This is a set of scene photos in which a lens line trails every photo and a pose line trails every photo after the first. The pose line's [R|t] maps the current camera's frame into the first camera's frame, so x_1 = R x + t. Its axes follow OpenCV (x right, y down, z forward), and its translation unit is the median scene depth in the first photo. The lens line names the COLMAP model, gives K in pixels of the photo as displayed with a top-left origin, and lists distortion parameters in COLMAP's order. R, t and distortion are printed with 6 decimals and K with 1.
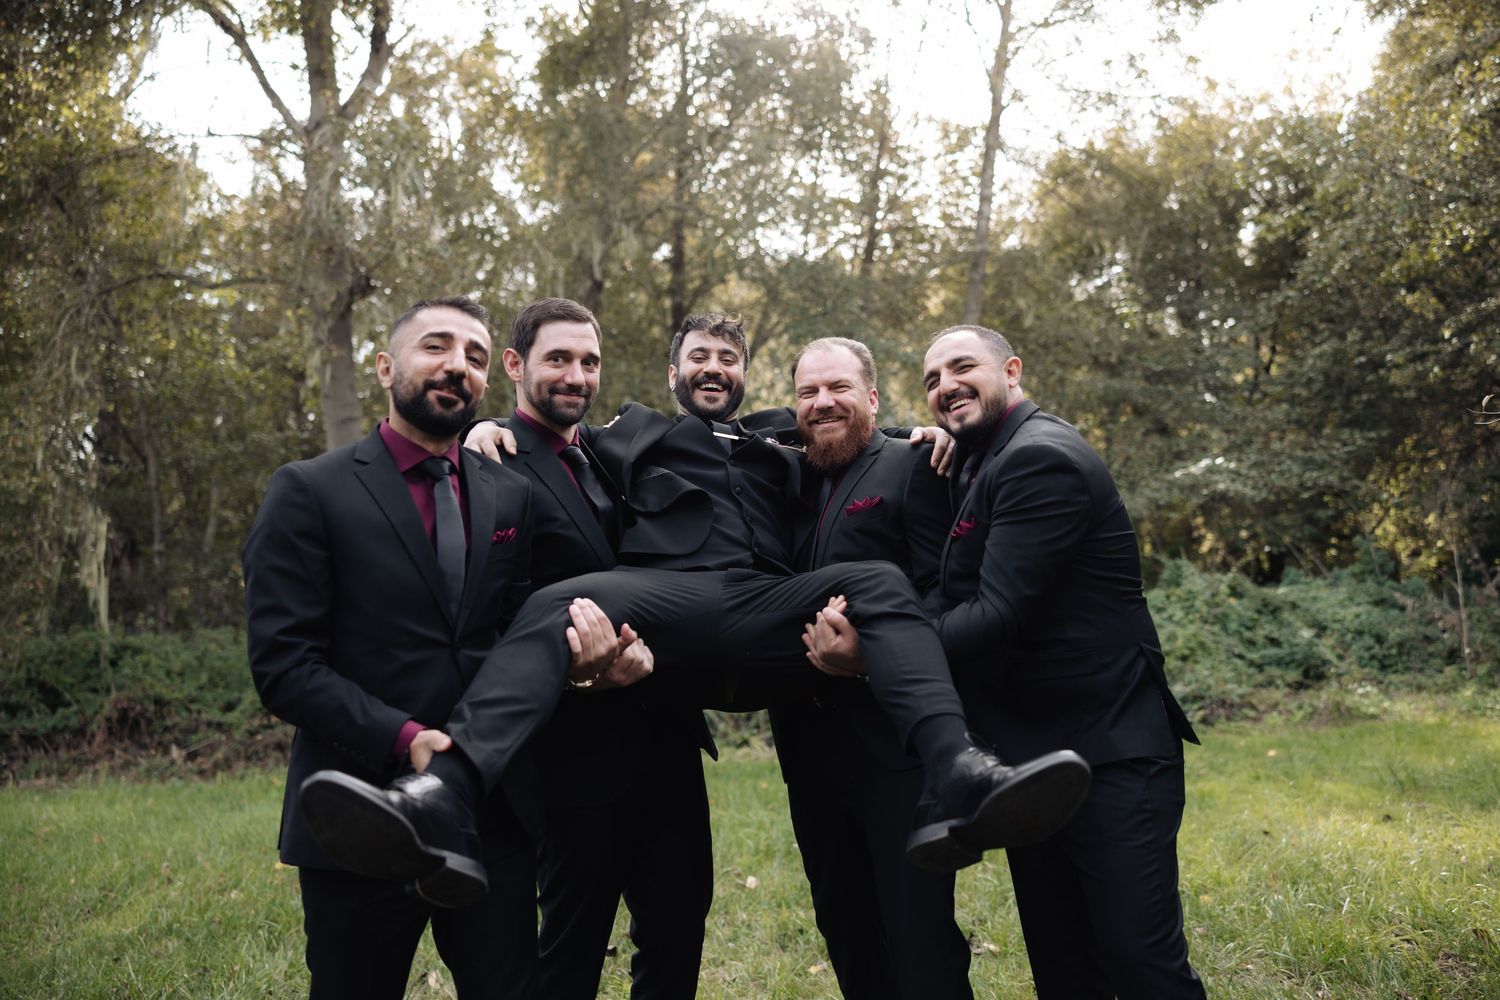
lens RADIAL K [[1166.3, 0, 751.9], [0, 1166.3, 504.9], [0, 0, 1]] dist [-0.032883, 0.011770]
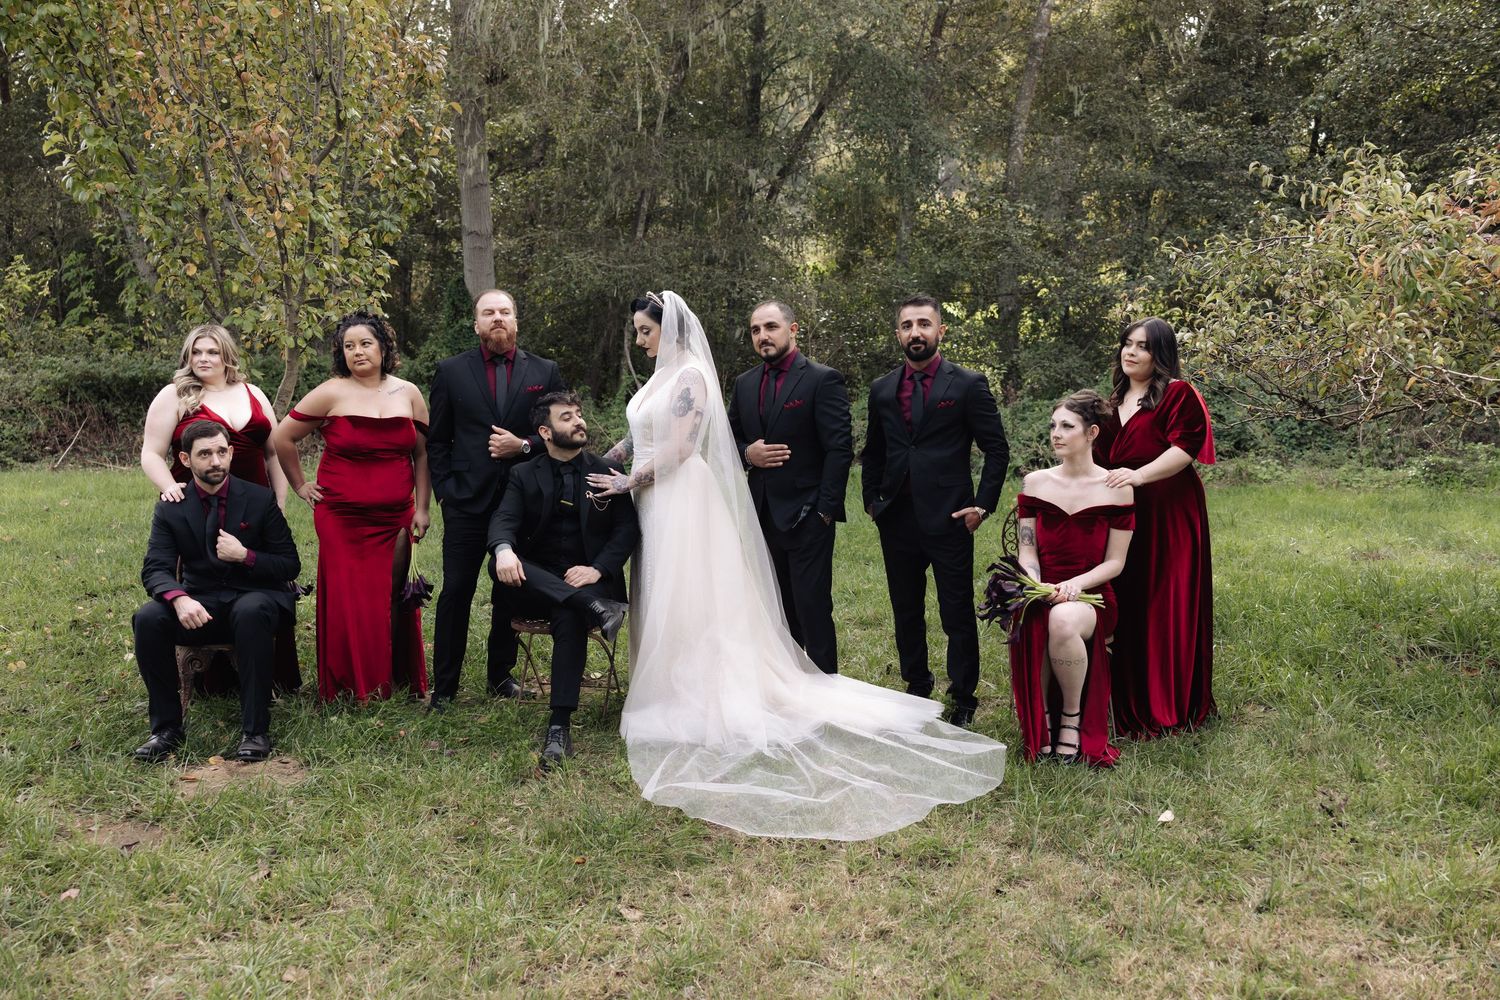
lens RADIAL K [[1166.3, 0, 728.9], [0, 1166.3, 483.5], [0, 0, 1]] dist [-0.032883, 0.011770]
pose [[0.996274, 0.064994, -0.056685, -0.005085], [-0.051386, 0.975249, 0.215056, -0.058511], [0.069260, -0.211342, 0.974955, -0.290686]]
